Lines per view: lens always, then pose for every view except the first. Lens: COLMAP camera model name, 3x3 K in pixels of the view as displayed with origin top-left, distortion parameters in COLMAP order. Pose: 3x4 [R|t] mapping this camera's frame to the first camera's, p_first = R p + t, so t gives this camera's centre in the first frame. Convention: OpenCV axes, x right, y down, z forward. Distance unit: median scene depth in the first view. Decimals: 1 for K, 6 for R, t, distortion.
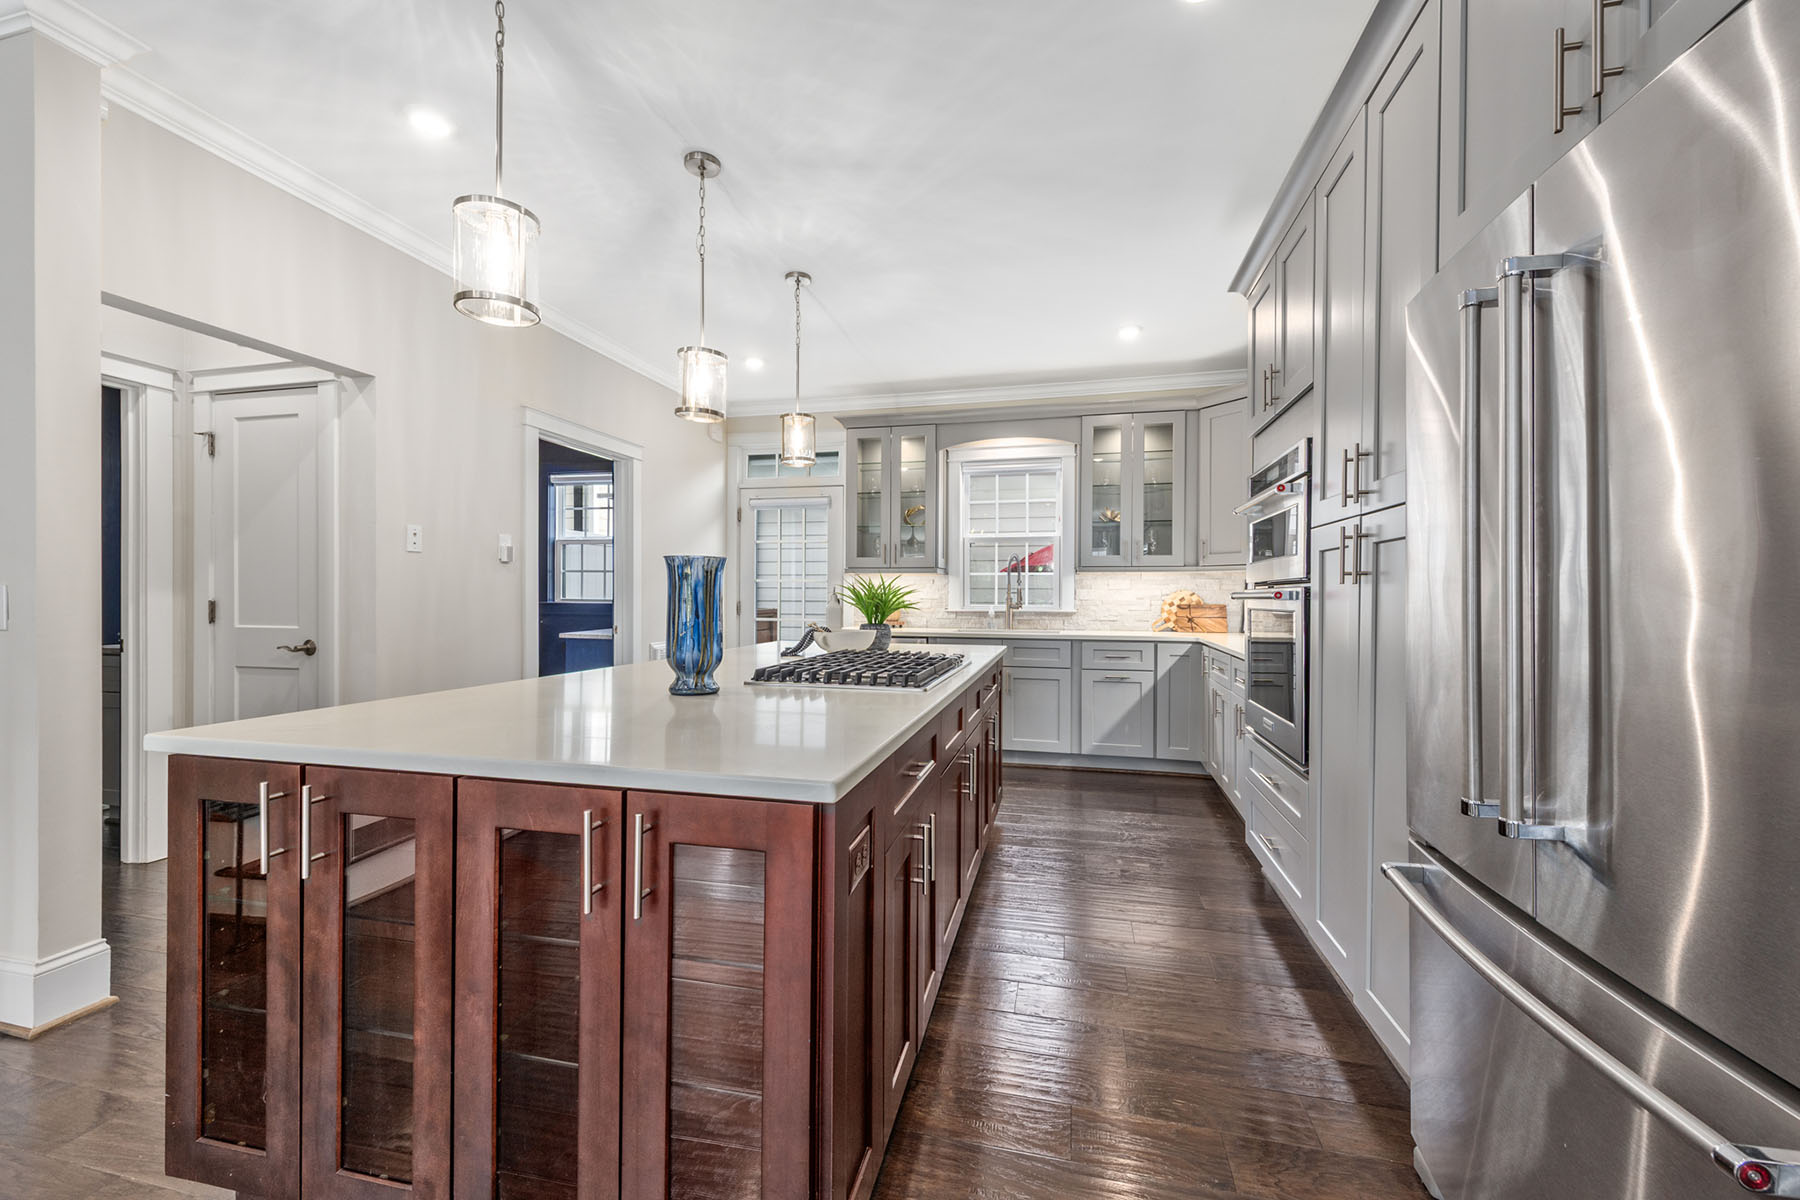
lens RADIAL K [[698.2, 0, 901.1], [0, 698.2, 598.3], [0, 0, 1]] dist [0.011498, -0.003174]
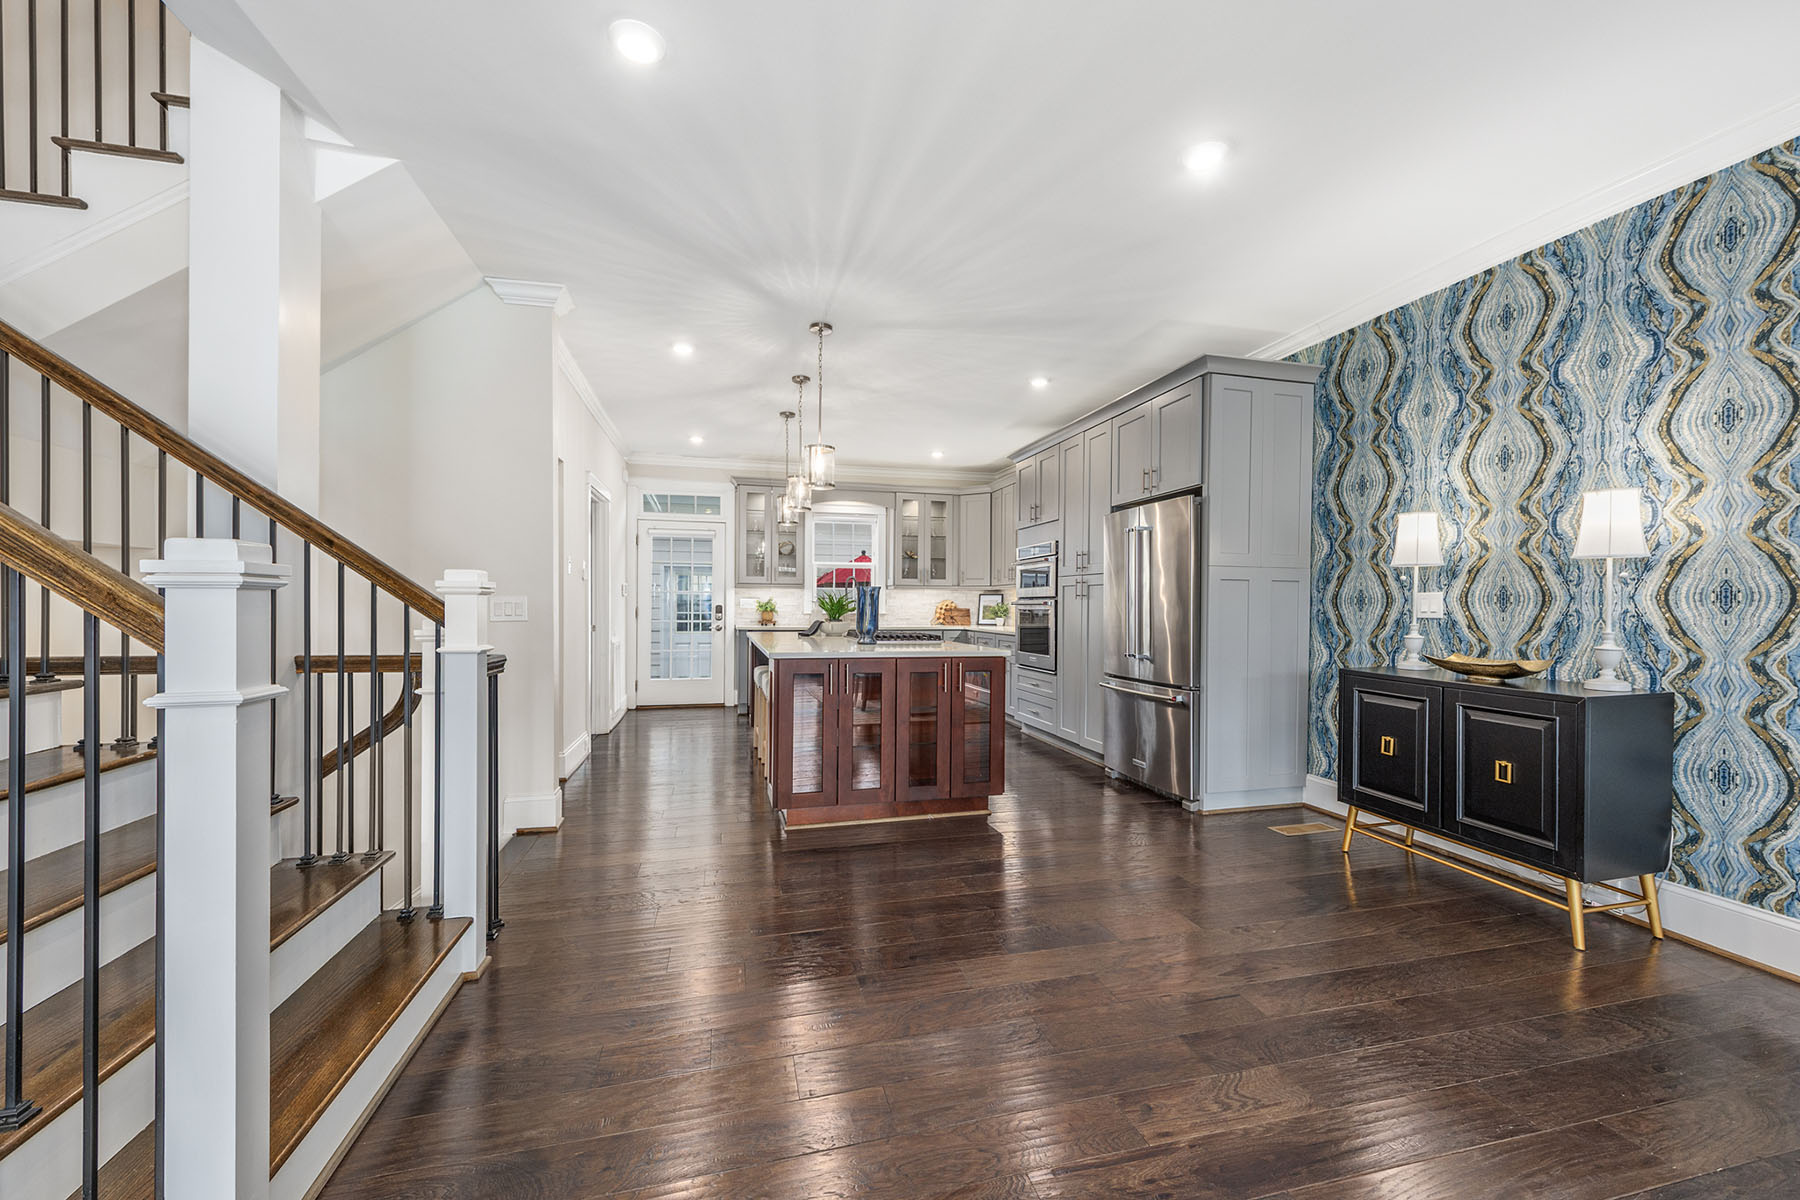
lens RADIAL K [[698.2, 0, 895.6], [0, 698.2, 612.1], [0, 0, 1]] dist [0.011498, -0.003174]
pose [[0.885223, -0.004415, 0.465146, -0.486758], [0.001119, 0.999972, 0.007363, 0.004543], [-0.465165, -0.005998, 0.885204, -0.422449]]
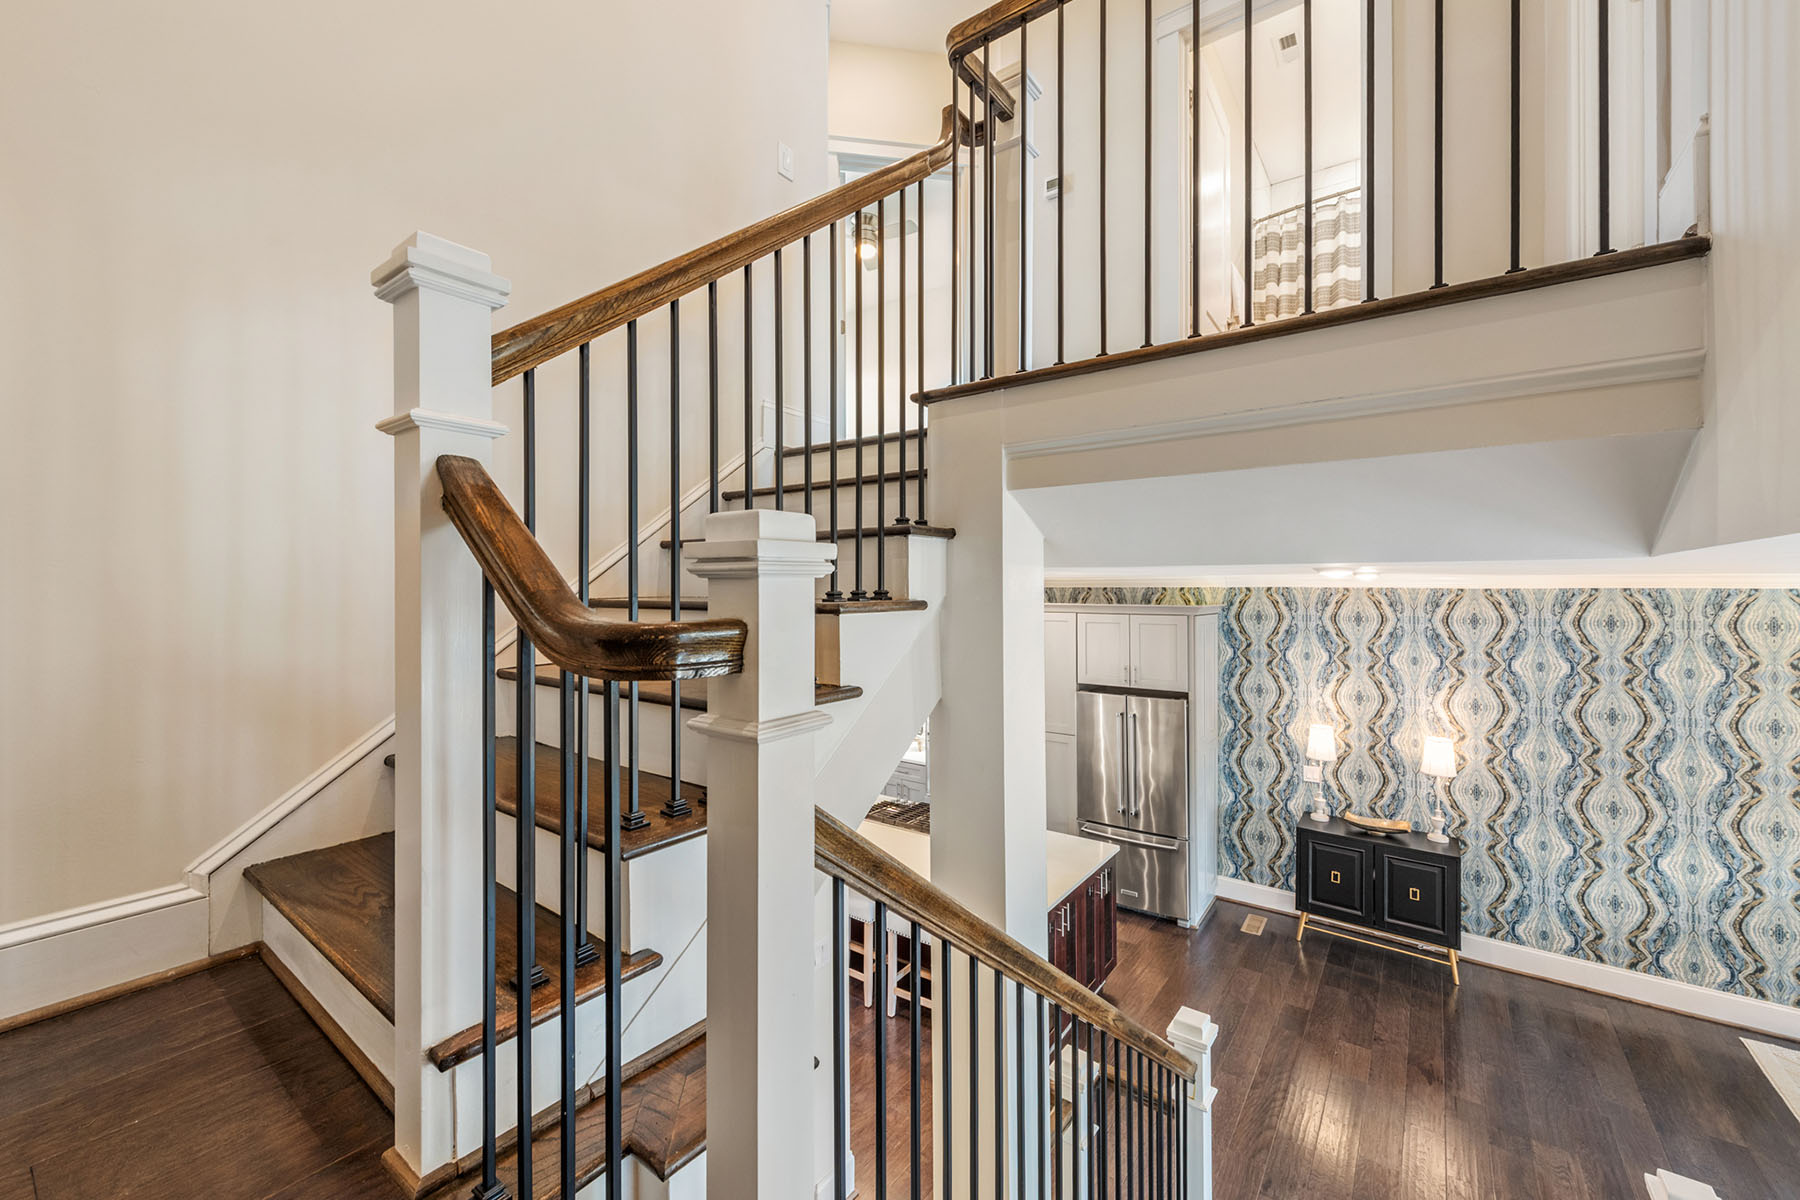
lens RADIAL K [[698.2, 0, 907.2], [0, 698.2, 591.5], [0, 0, 1]] dist [0.011498, -0.003174]
pose [[0.382159, -0.005705, 0.924079, -0.997252], [0.008519, 0.999960, 0.002651, -0.294012], [-0.924057, 0.006859, 0.382193, 0.097110]]
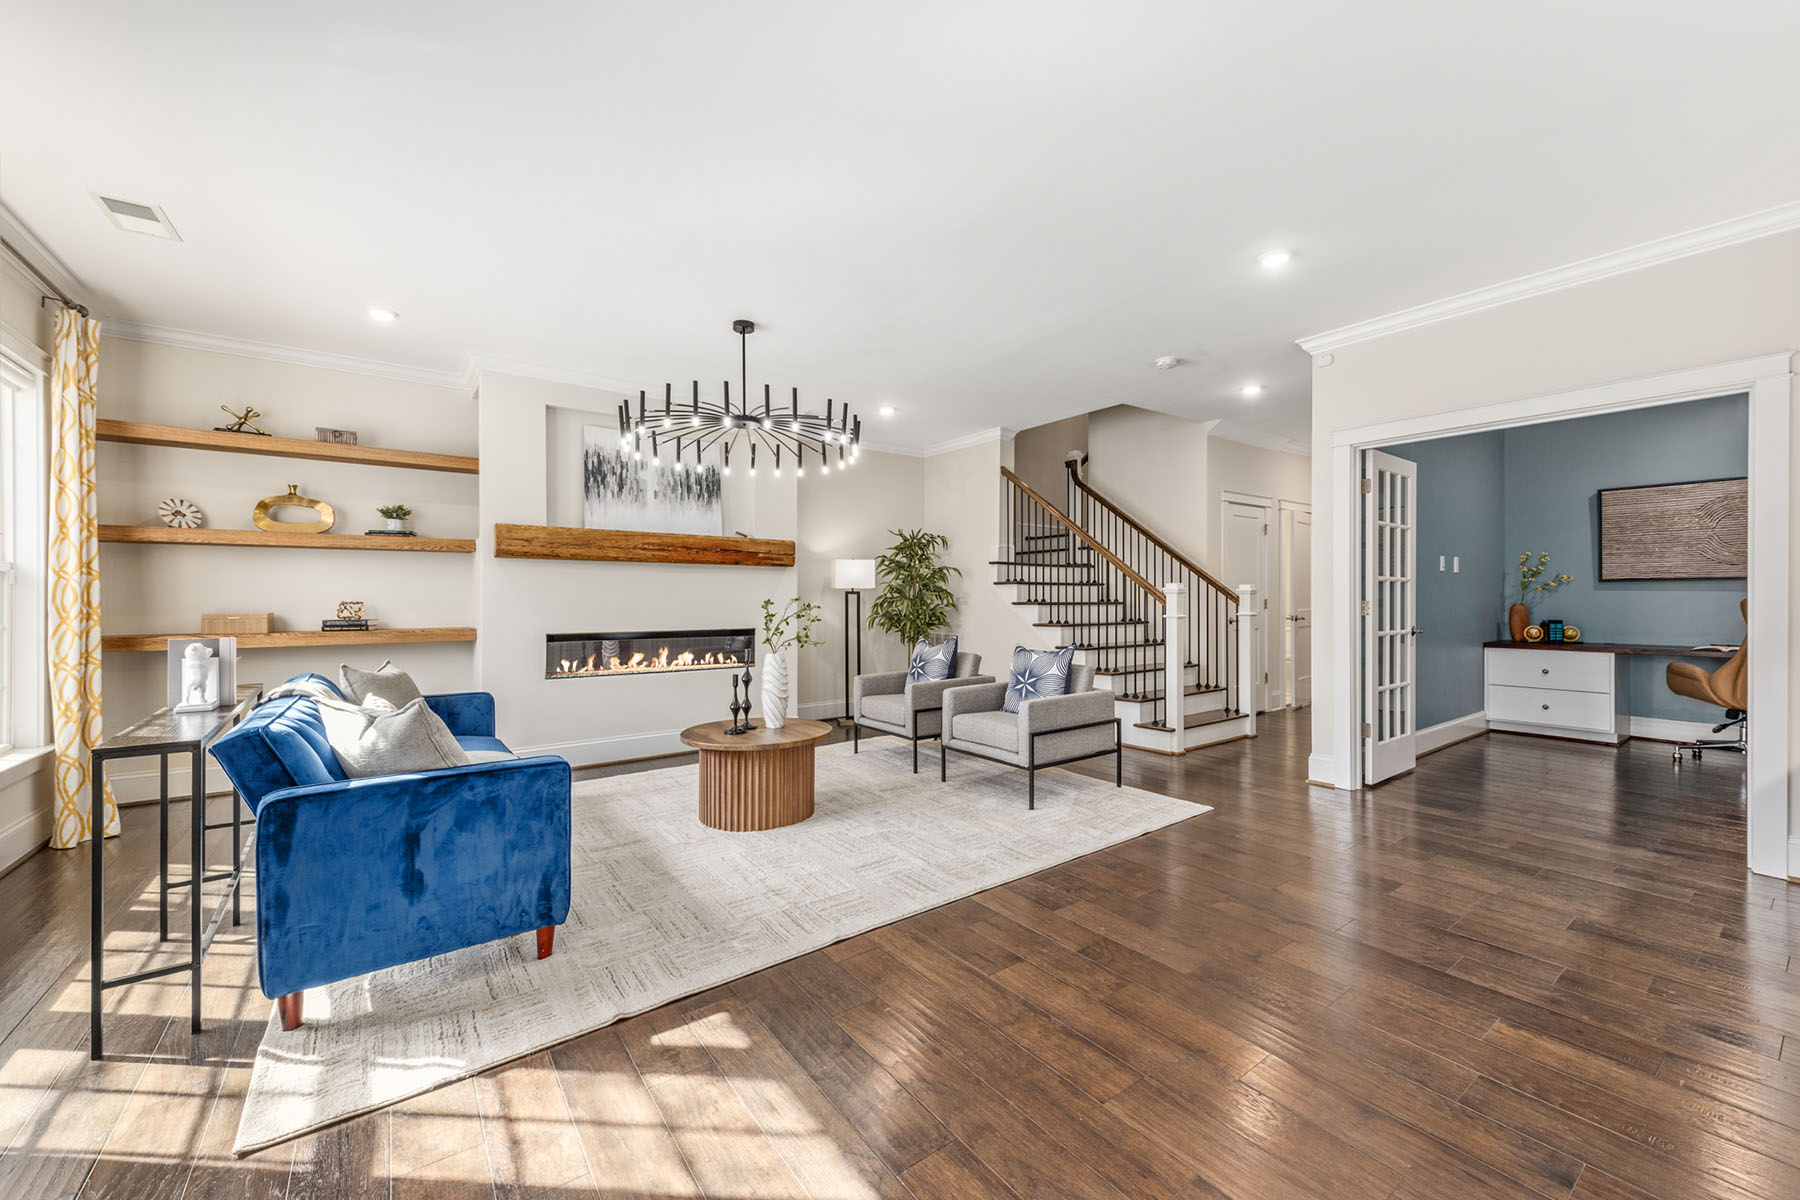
lens RADIAL K [[698.2, 0, 909.8], [0, 698.2, 589.6], [0, 0, 1]] dist [0.011498, -0.003174]
pose [[0.781811, -0.015726, -0.623317, -0.226504], [0.000517, 0.999698, -0.024573, 0.018046], [0.623515, 0.018889, 0.781583, -1.192917]]
